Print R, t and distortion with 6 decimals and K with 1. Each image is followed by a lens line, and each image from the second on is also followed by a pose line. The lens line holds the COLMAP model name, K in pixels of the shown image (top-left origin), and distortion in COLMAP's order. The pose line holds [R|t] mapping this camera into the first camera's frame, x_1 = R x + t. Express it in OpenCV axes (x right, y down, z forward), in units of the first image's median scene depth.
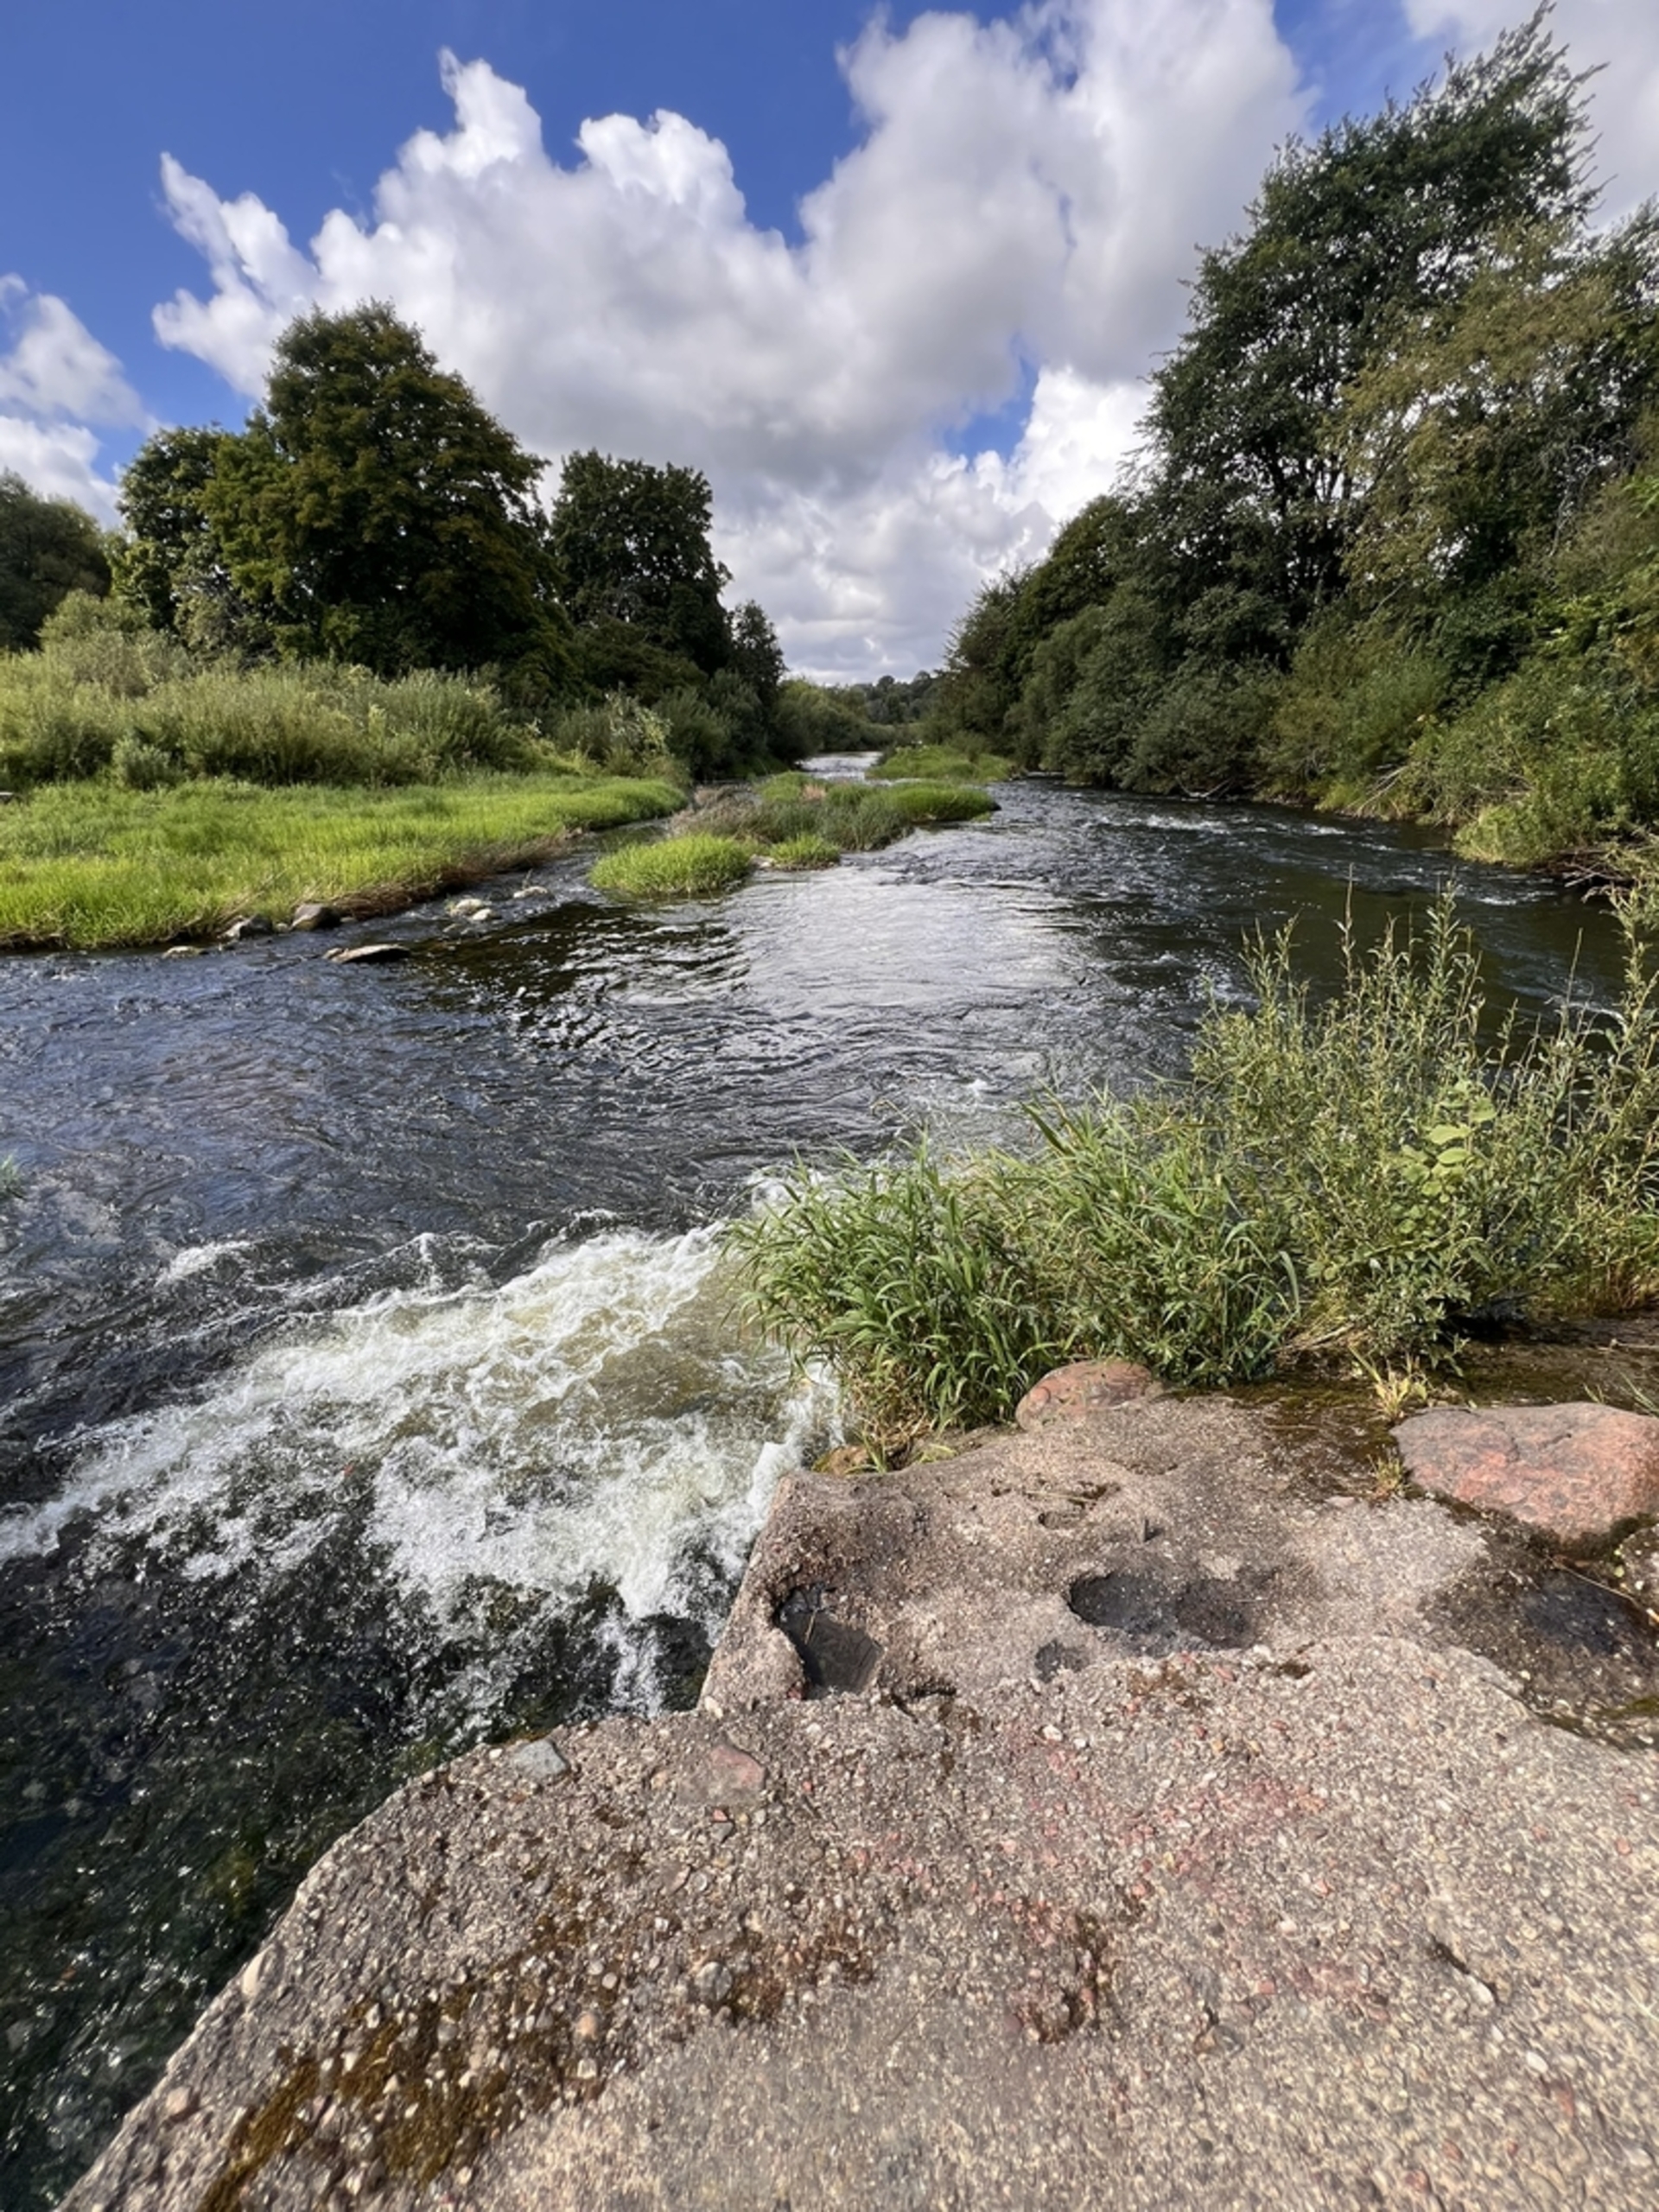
lens RADIAL K [[884.0, 0, 832.9], [0, 884.0, 1101.0], [0, 0, 1]] dist [-0.000927, -0.000068]
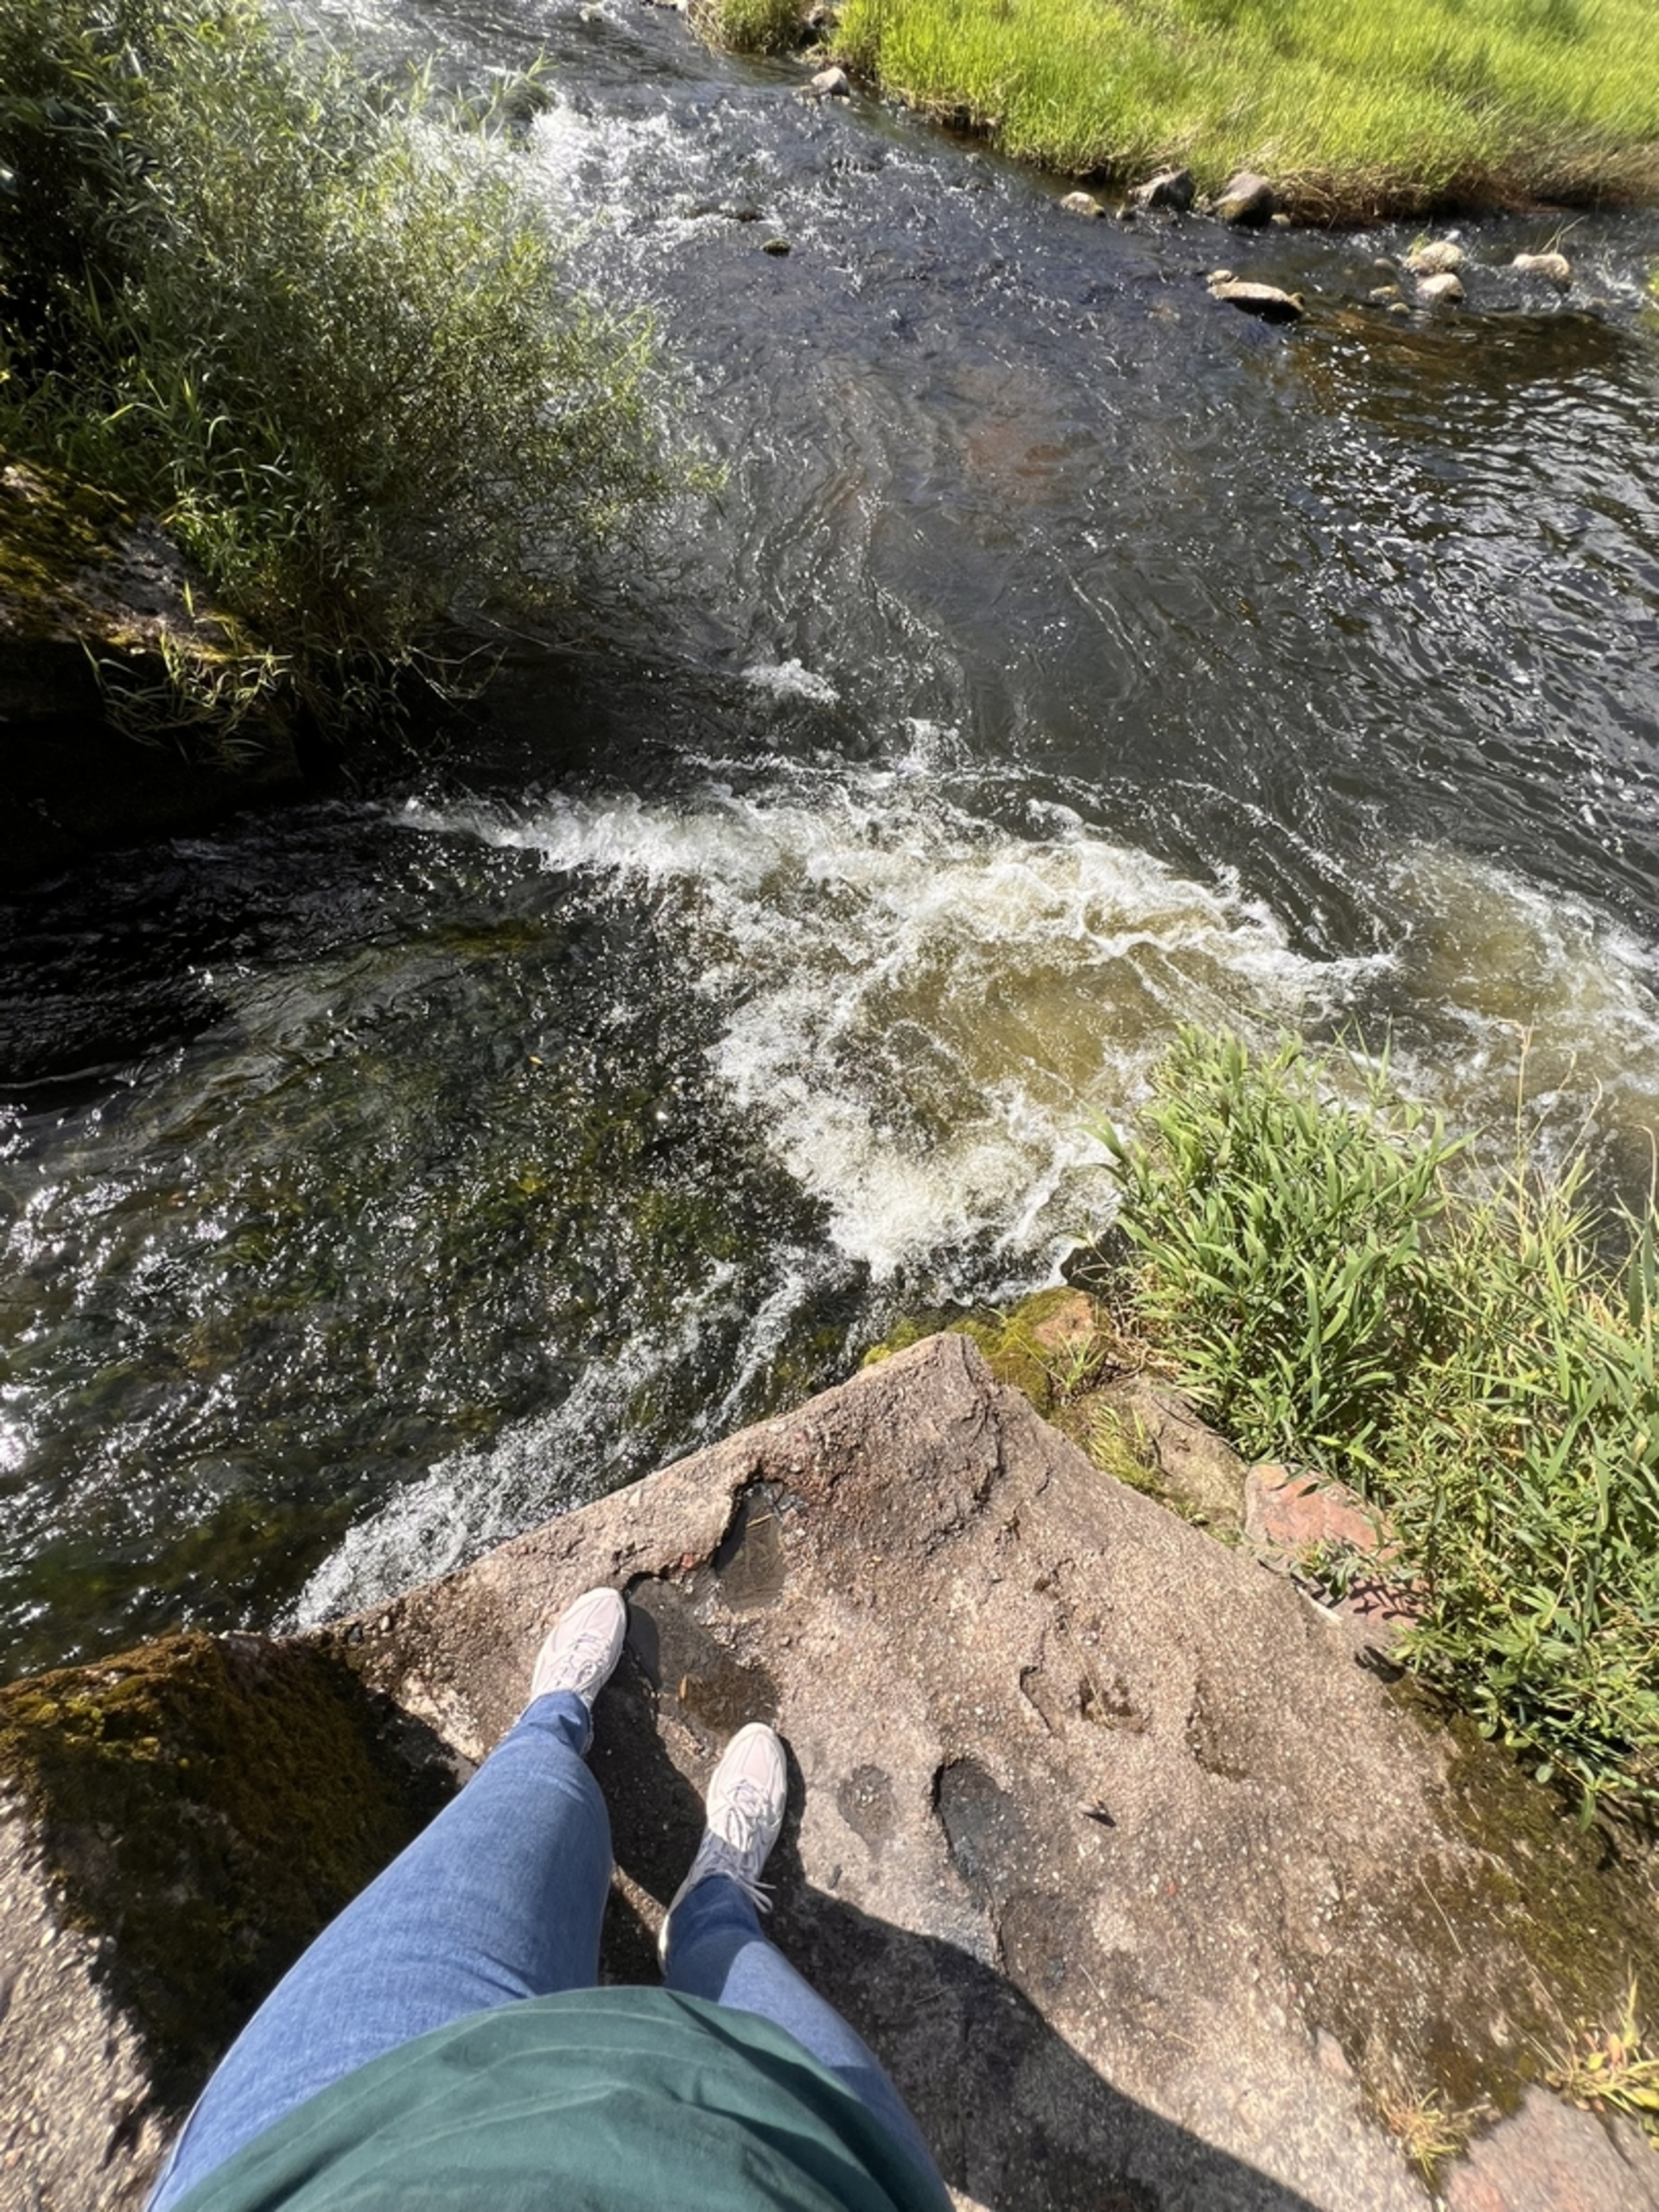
lens RADIAL K [[884.0, 0, 832.9], [0, 884.0, 1101.0], [0, 0, 1]] dist [-0.000927, -0.000068]
pose [[0.608707, 0.713297, -0.347396, 0.029019], [-0.401619, 0.654638, 0.640430, -0.335598], [0.684235, -0.250313, 0.684957, 0.424124]]
